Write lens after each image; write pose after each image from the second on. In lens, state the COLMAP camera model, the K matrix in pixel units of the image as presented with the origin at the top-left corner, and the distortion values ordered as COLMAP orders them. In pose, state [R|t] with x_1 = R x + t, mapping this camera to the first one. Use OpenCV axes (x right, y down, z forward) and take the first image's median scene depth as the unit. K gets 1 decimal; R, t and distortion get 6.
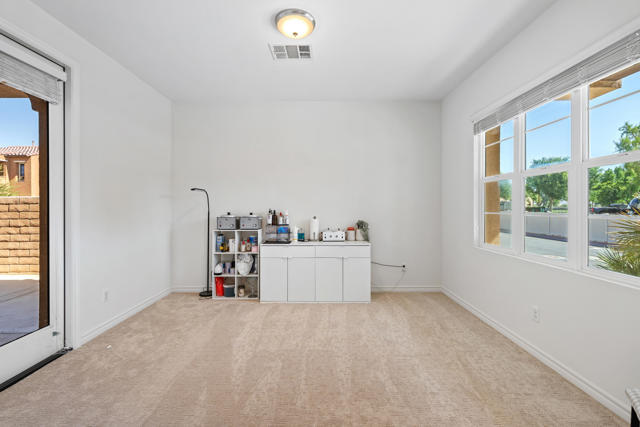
lens RADIAL K [[293.9, 0, 320.5], [0, 293.9, 206.7], [0, 0, 1]] dist [0.012250, 0.000113]
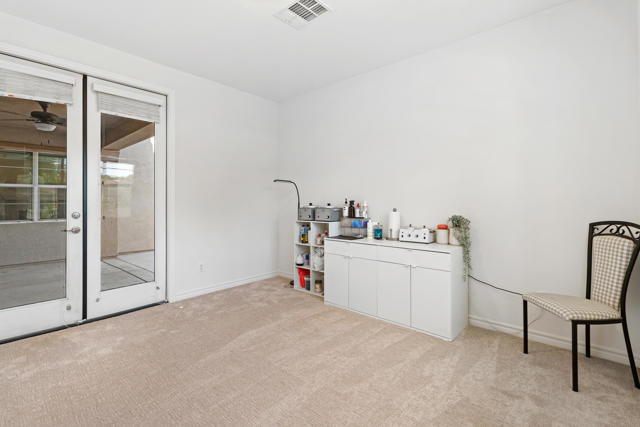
lens RADIAL K [[293.9, 0, 320.5], [0, 293.9, 206.7], [0, 0, 1]] dist [0.012250, 0.000113]
pose [[0.743514, 0.007777, -0.668675, 0.368260], [0.001630, 0.999908, 0.013443, 0.018595], [0.668718, -0.011085, 0.743434, 0.305566]]
